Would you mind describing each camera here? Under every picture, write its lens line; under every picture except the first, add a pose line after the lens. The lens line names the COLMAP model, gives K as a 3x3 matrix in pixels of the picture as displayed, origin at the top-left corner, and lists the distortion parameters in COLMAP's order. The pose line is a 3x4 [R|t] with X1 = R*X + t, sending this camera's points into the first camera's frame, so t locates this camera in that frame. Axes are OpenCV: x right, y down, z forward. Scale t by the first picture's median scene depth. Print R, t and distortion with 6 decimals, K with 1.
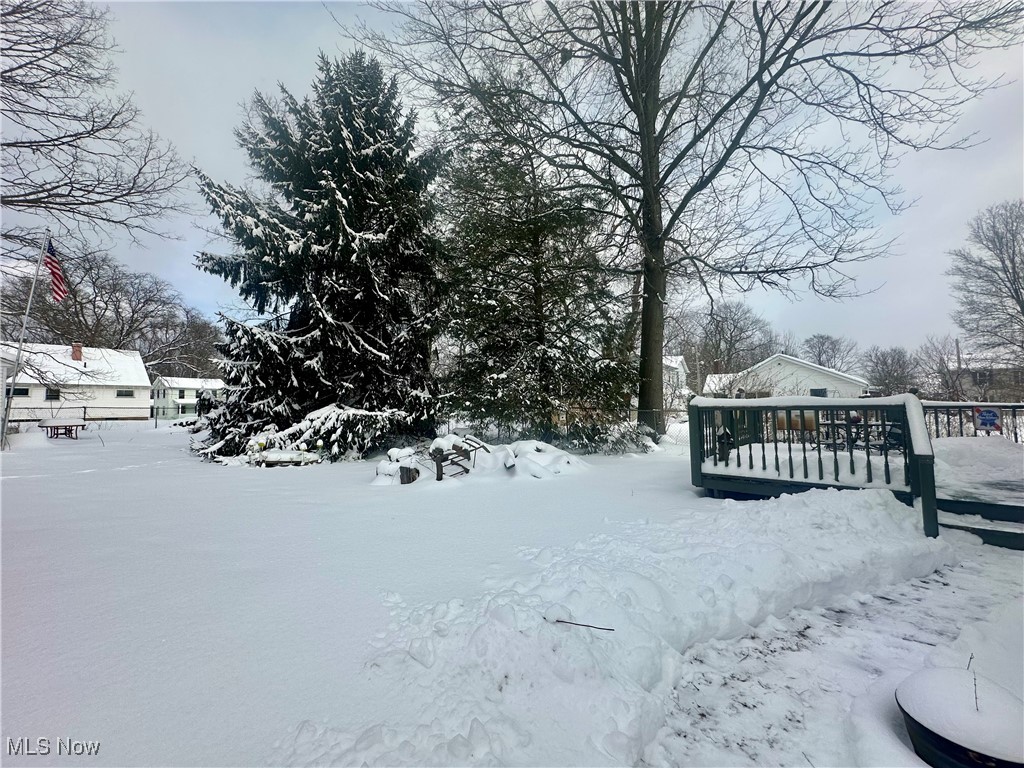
lens RADIAL K [[408.1, 0, 512.0], [0, 408.1, 384.0], [0, 0, 1]] dist [-0.000256, 0.000009]
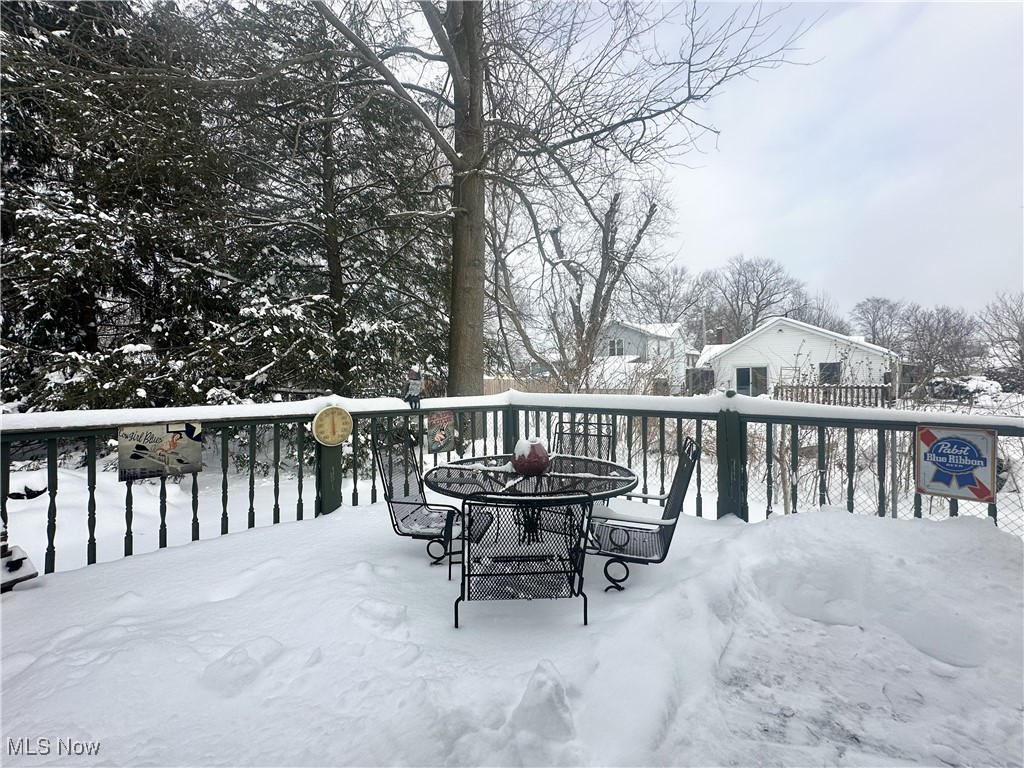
lens RADIAL K [[426.6, 0, 512.0], [0, 426.6, 384.0], [0, 0, 1]] dist [-0.002249, -0.000161]
pose [[0.997140, 0.000780, -0.075573, 0.843079], [0.003908, 0.998077, 0.061860, -0.000465], [0.075476, -0.061978, 0.995220, 0.641554]]
